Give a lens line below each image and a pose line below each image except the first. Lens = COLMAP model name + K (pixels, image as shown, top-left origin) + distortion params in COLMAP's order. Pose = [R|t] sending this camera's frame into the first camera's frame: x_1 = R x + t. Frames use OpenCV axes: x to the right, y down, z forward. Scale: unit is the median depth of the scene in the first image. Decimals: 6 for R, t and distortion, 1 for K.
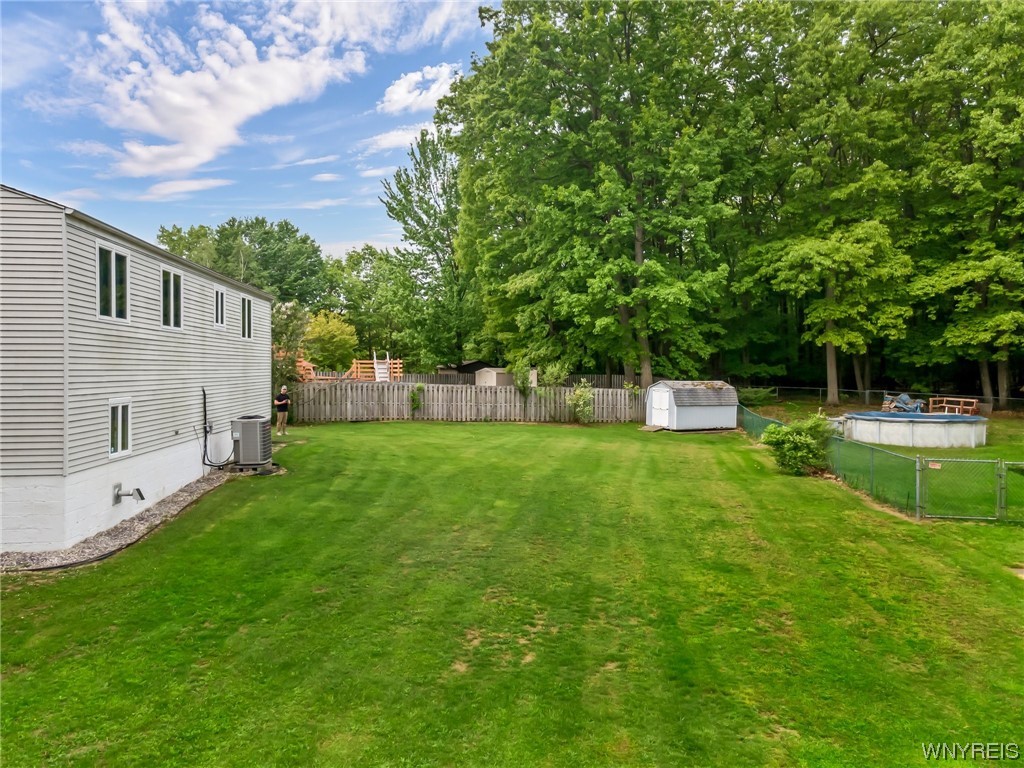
lens RADIAL K [[759.3, 0, 509.6], [0, 759.3, 428.7], [0, 0, 1]] dist [0.021314, 0.003685]
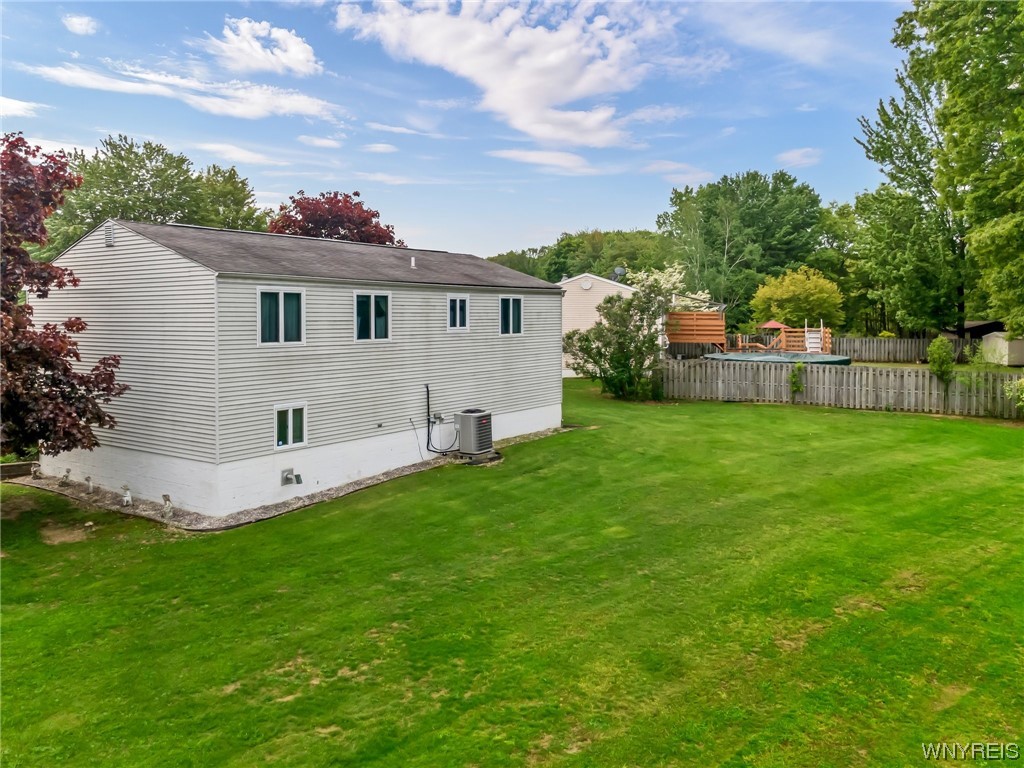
lens RADIAL K [[791.0, 0, 512.0], [0, 791.0, 384.0], [0, 0, 1]] dist [0.006151, 0.065235]
pose [[0.775836, 0.054554, -0.628572, 0.605078], [-0.050424, 0.998429, 0.024417, -0.121031], [0.628916, 0.012751, 0.777368, 0.192232]]
